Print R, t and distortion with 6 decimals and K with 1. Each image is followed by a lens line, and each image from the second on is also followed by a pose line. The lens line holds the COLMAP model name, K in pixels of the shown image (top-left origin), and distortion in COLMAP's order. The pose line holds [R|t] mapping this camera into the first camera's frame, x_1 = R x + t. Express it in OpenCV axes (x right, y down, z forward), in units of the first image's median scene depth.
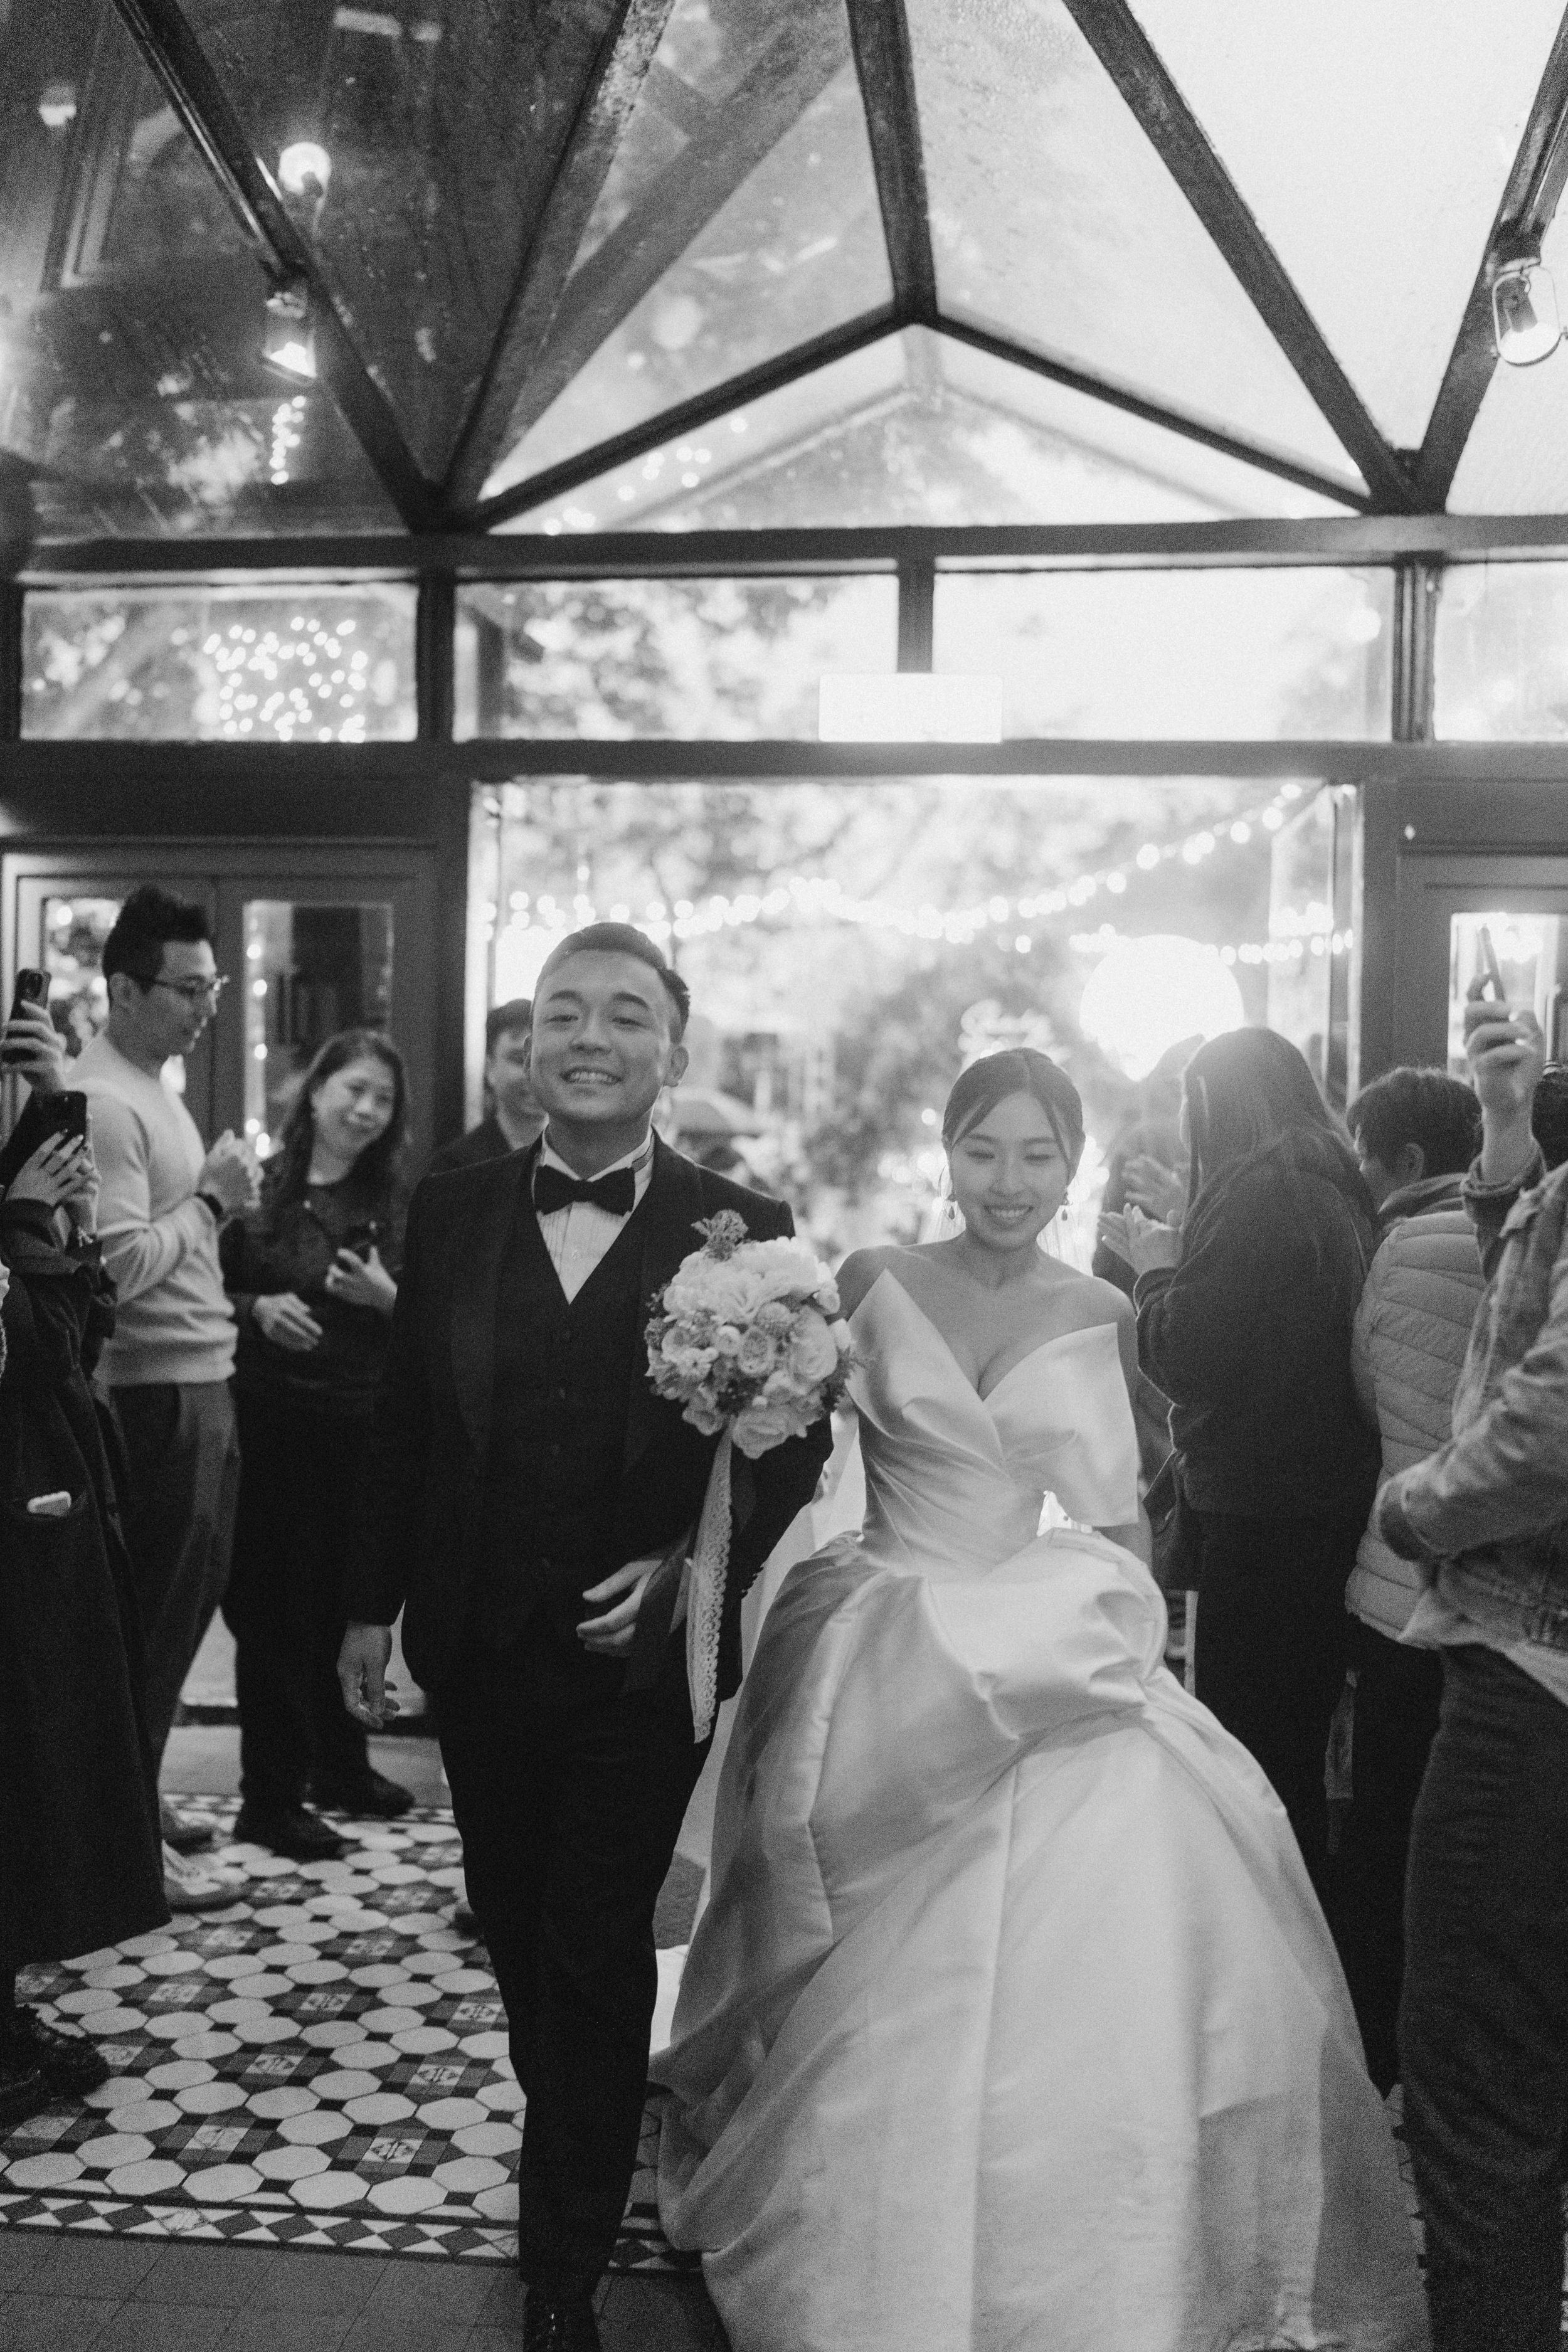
lens RADIAL K [[2354.2, 0, 784.0], [0, 2354.2, 1176.0], [0, 0, 1]] dist [0.004095, -0.019212]
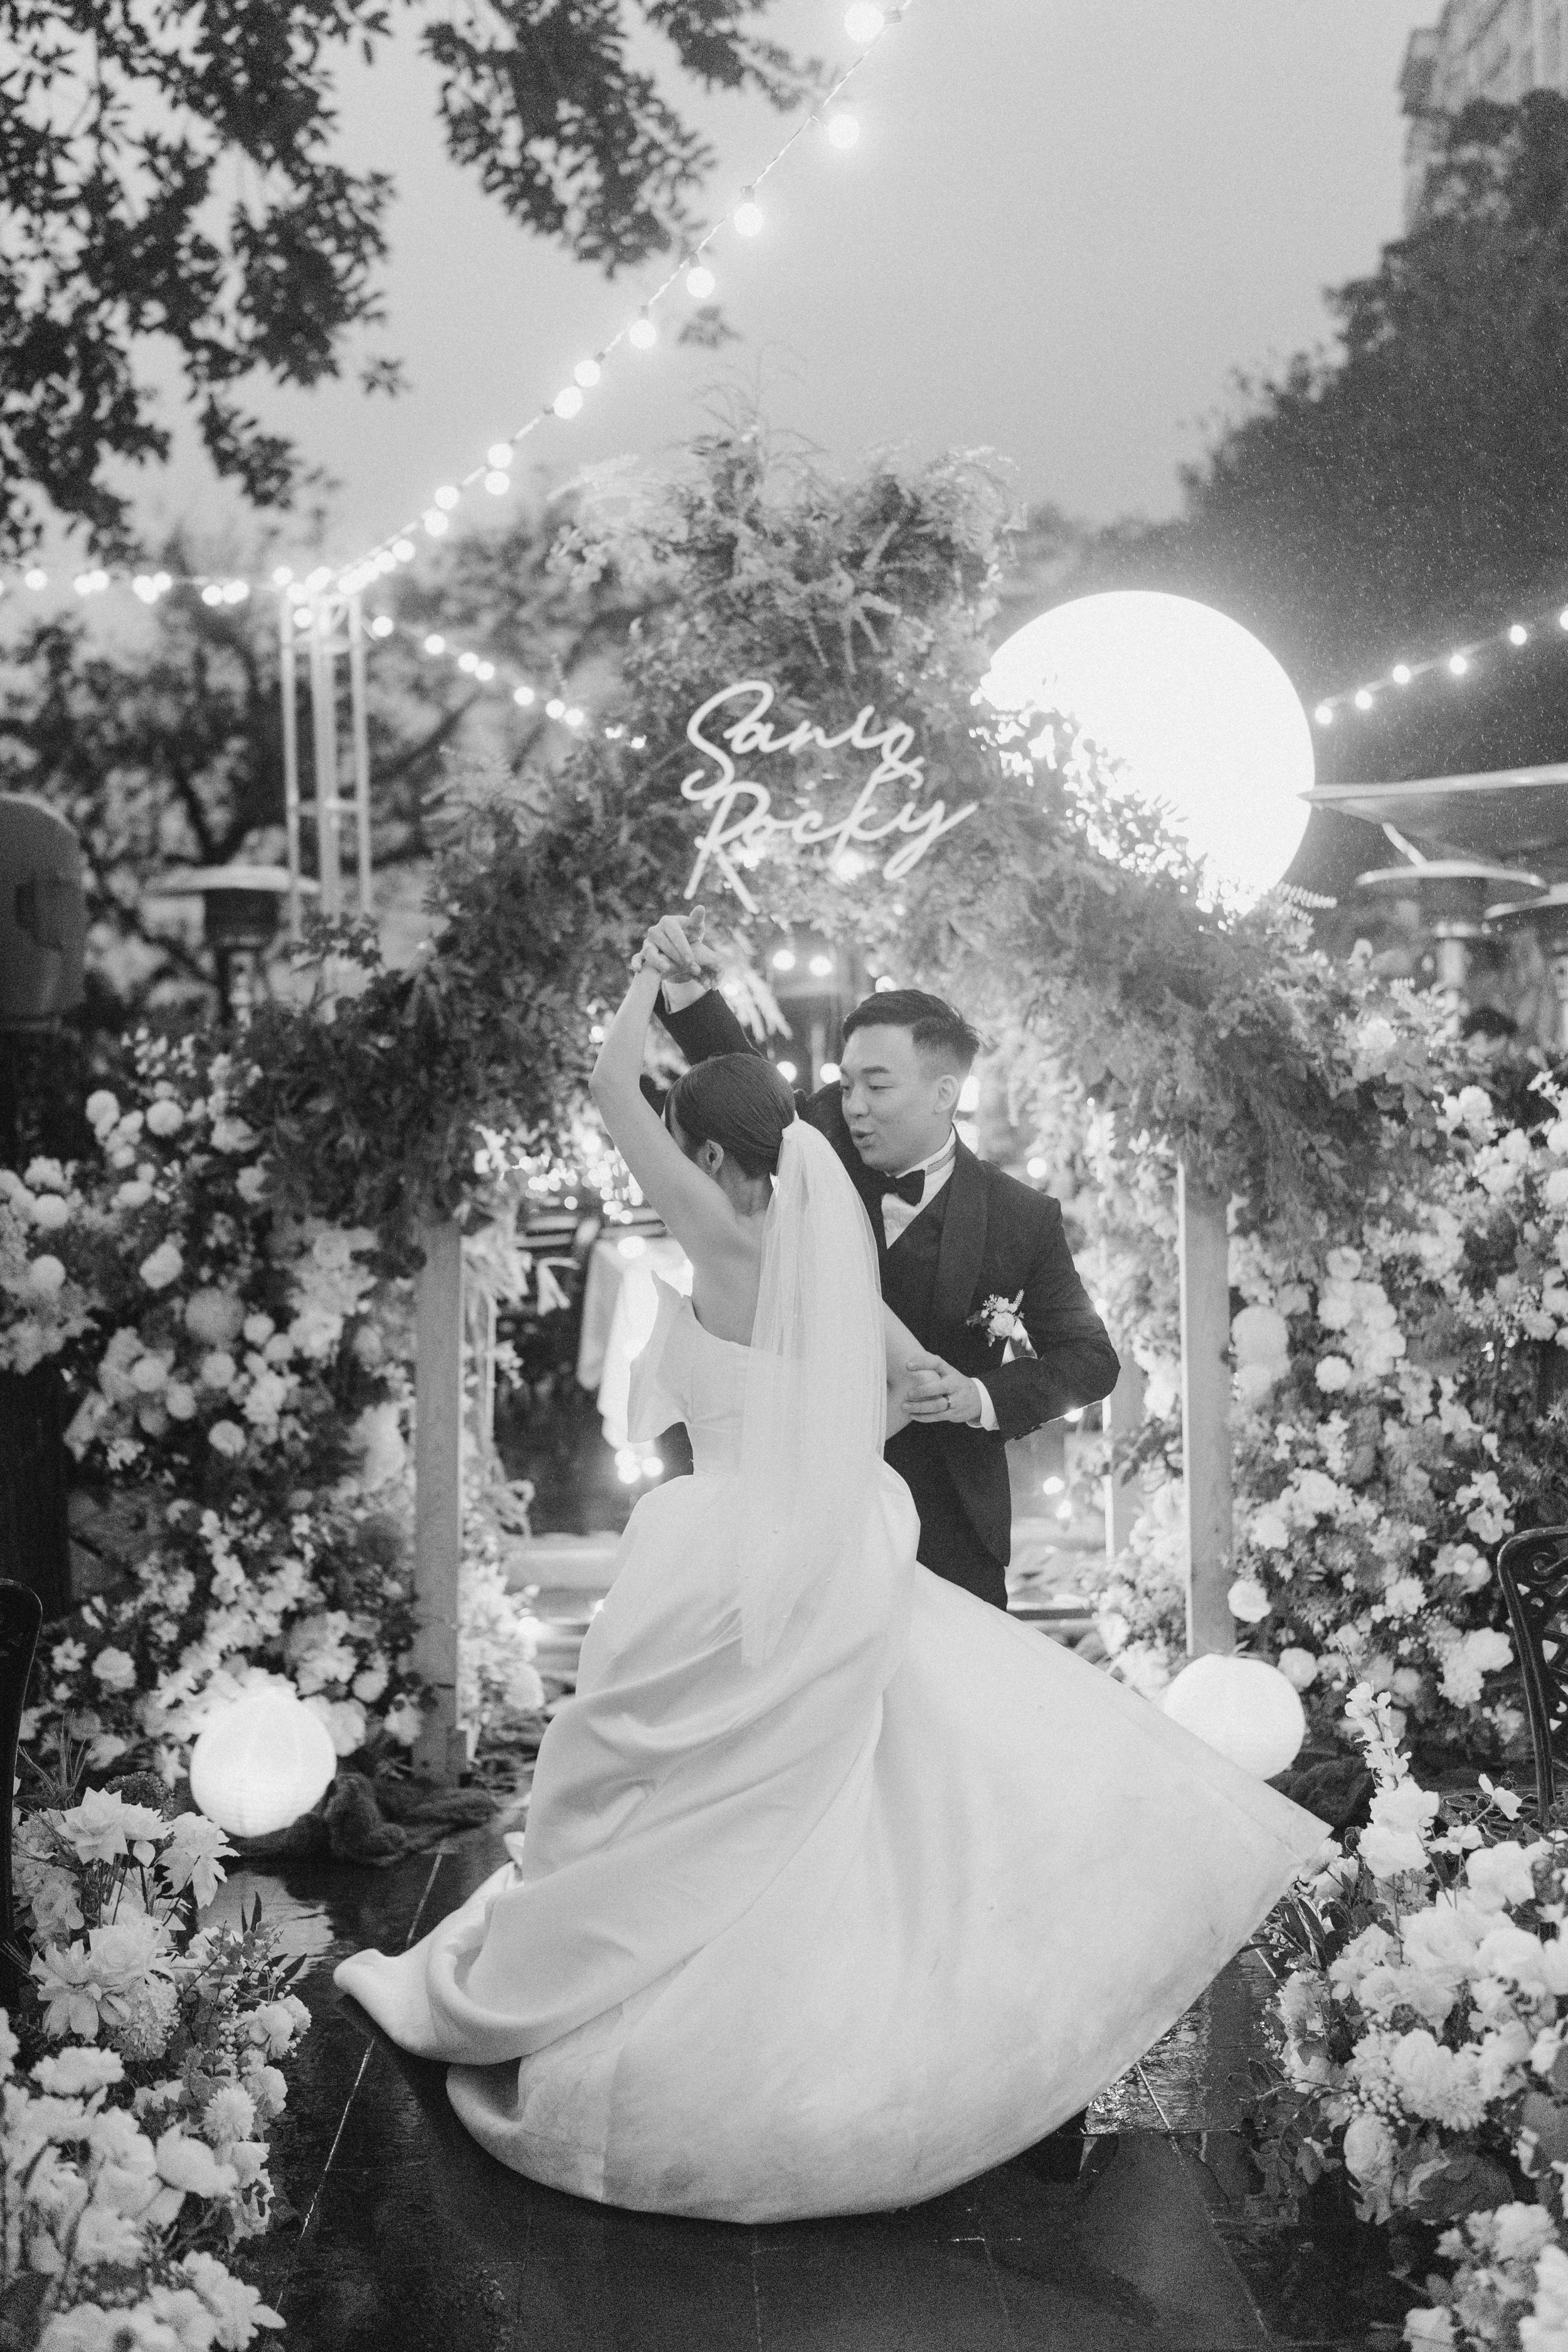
lens RADIAL K [[2388.5, 0, 786.6], [0, 2388.5, 1164.3], [0, 0, 1]] dist [-0.009750, 0.012621]
pose [[0.987878, -0.045922, 0.148282, 0.034253], [0.048206, 0.998767, -0.011840, 0.004319], [-0.147556, 0.018844, 0.988874, 0.622860]]
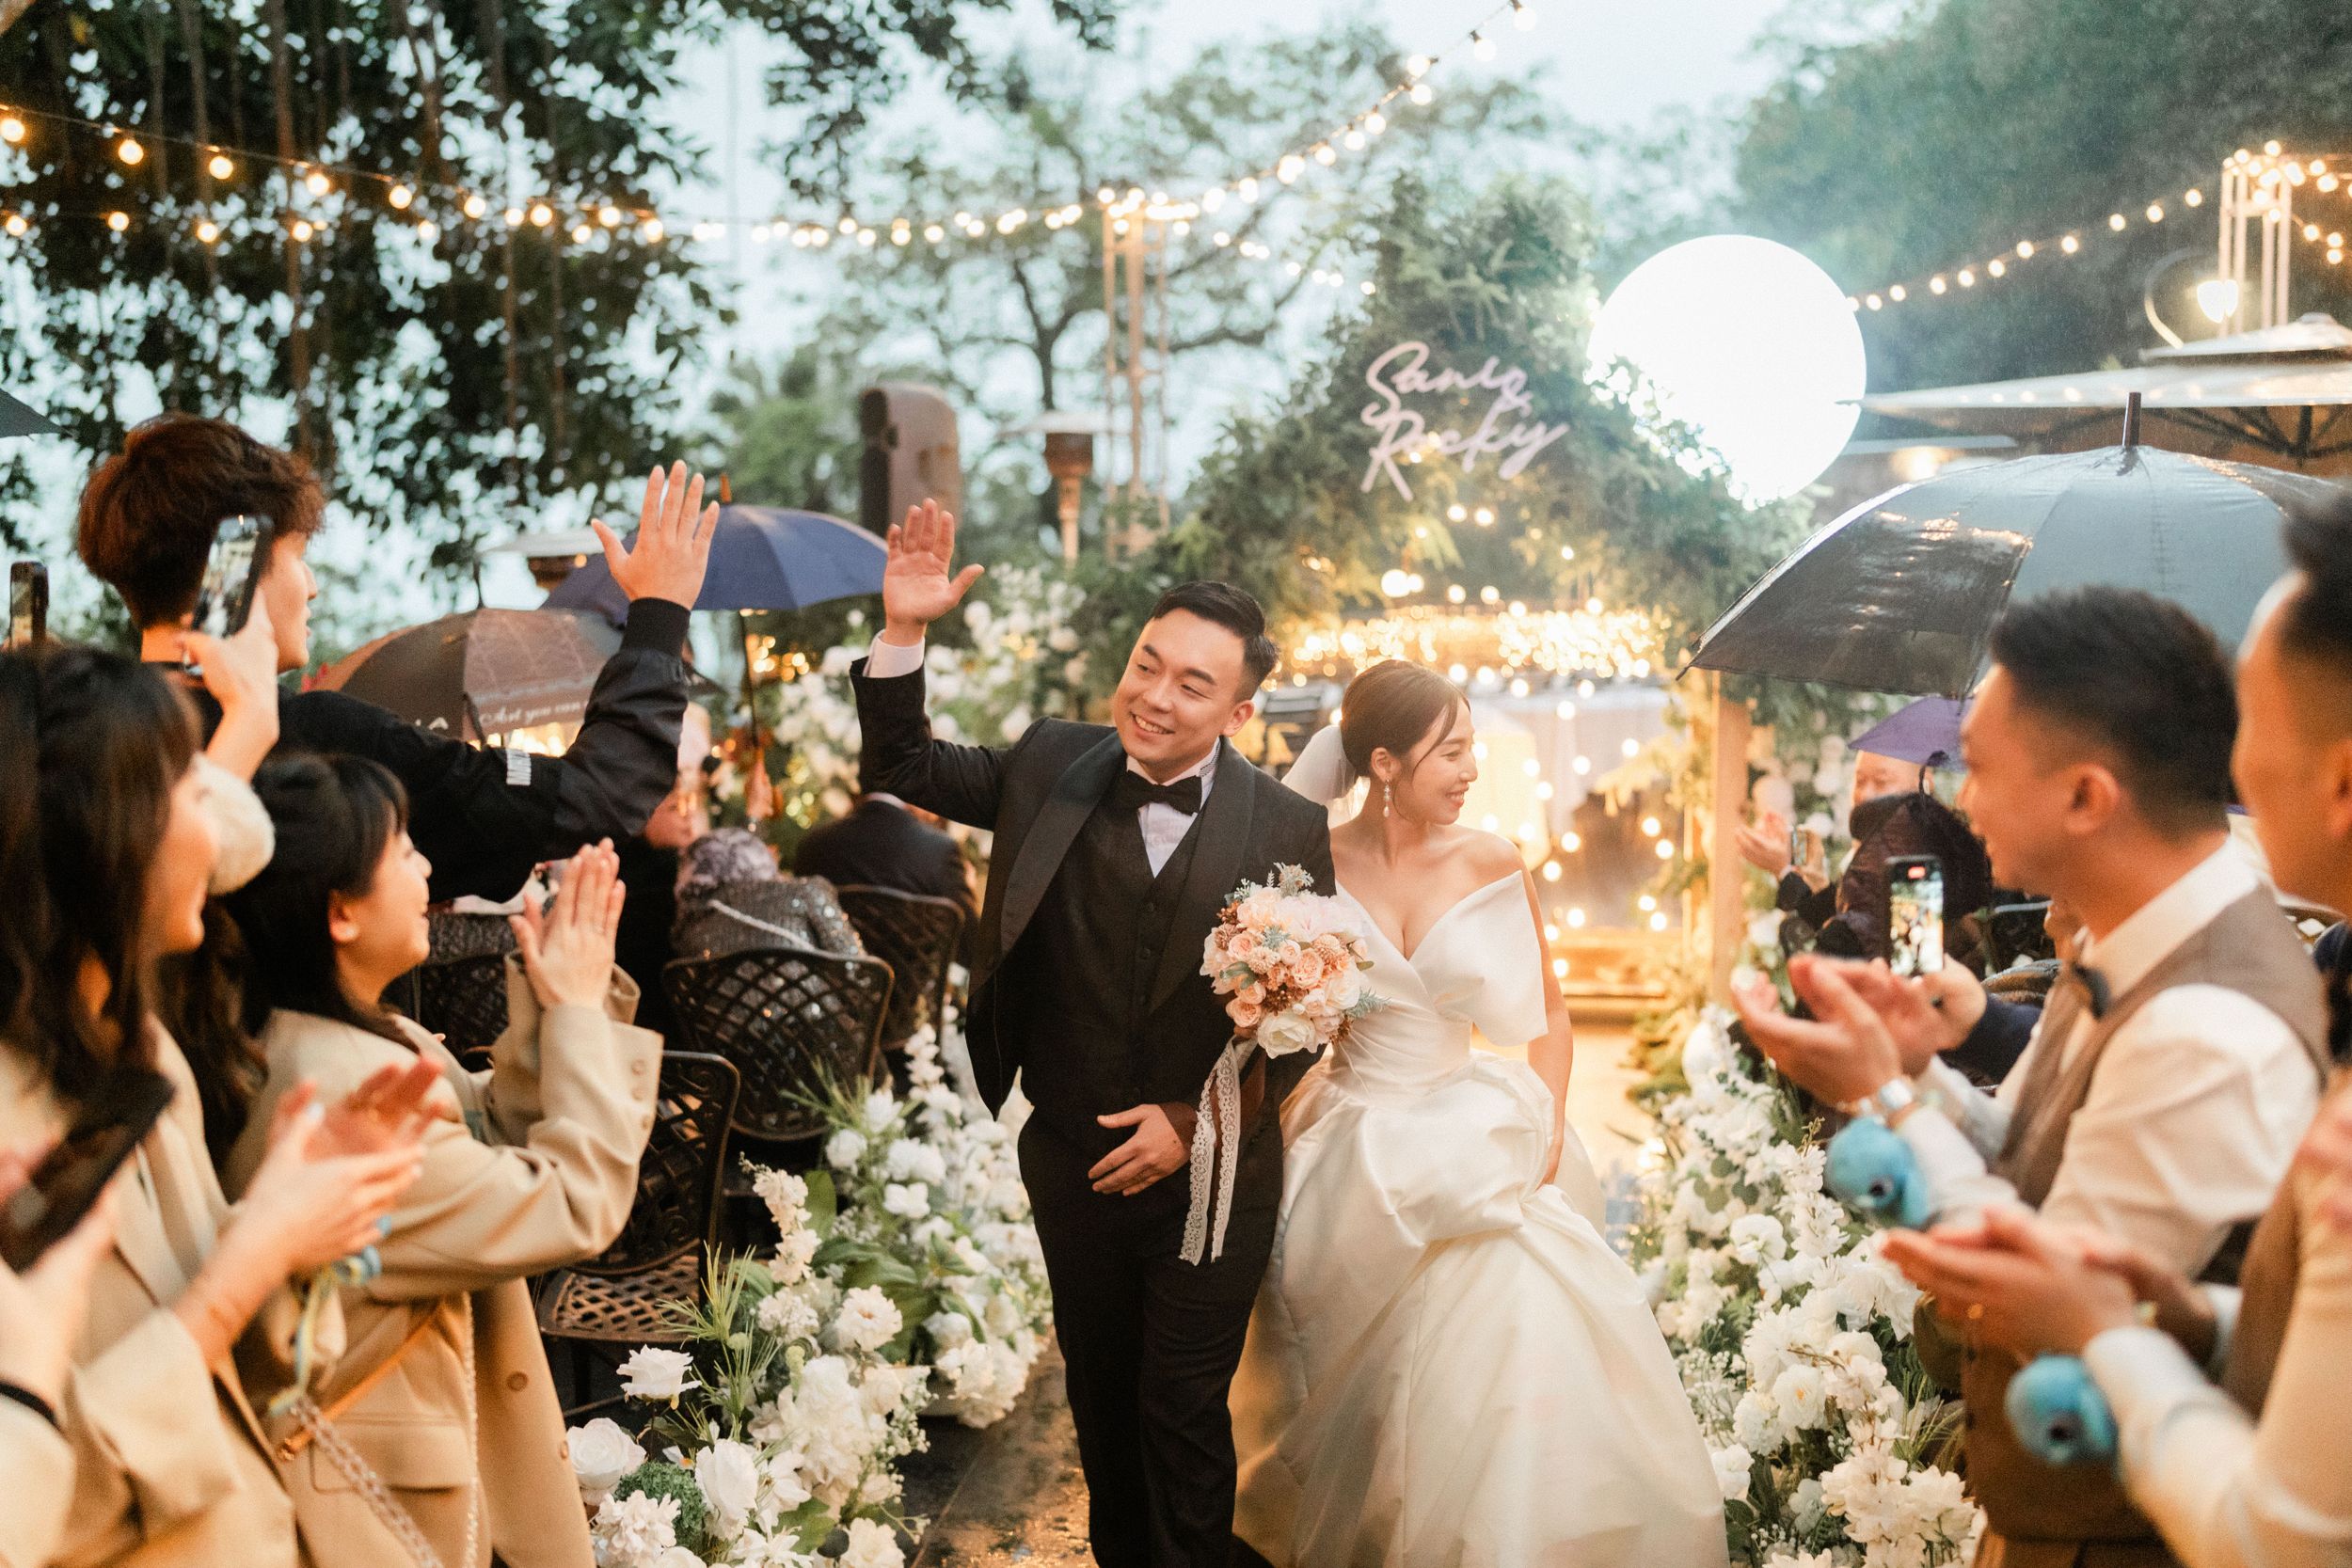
lens RADIAL K [[2354.0, 0, 1176.0], [0, 2354.0, 784.0], [0, 0, 1]] dist [0.004095, -0.019212]
pose [[0.999351, -0.021533, -0.028877, 0.045613], [0.023143, 0.998126, 0.056642, -0.005389], [0.027603, -0.057274, 0.997977, 0.454842]]
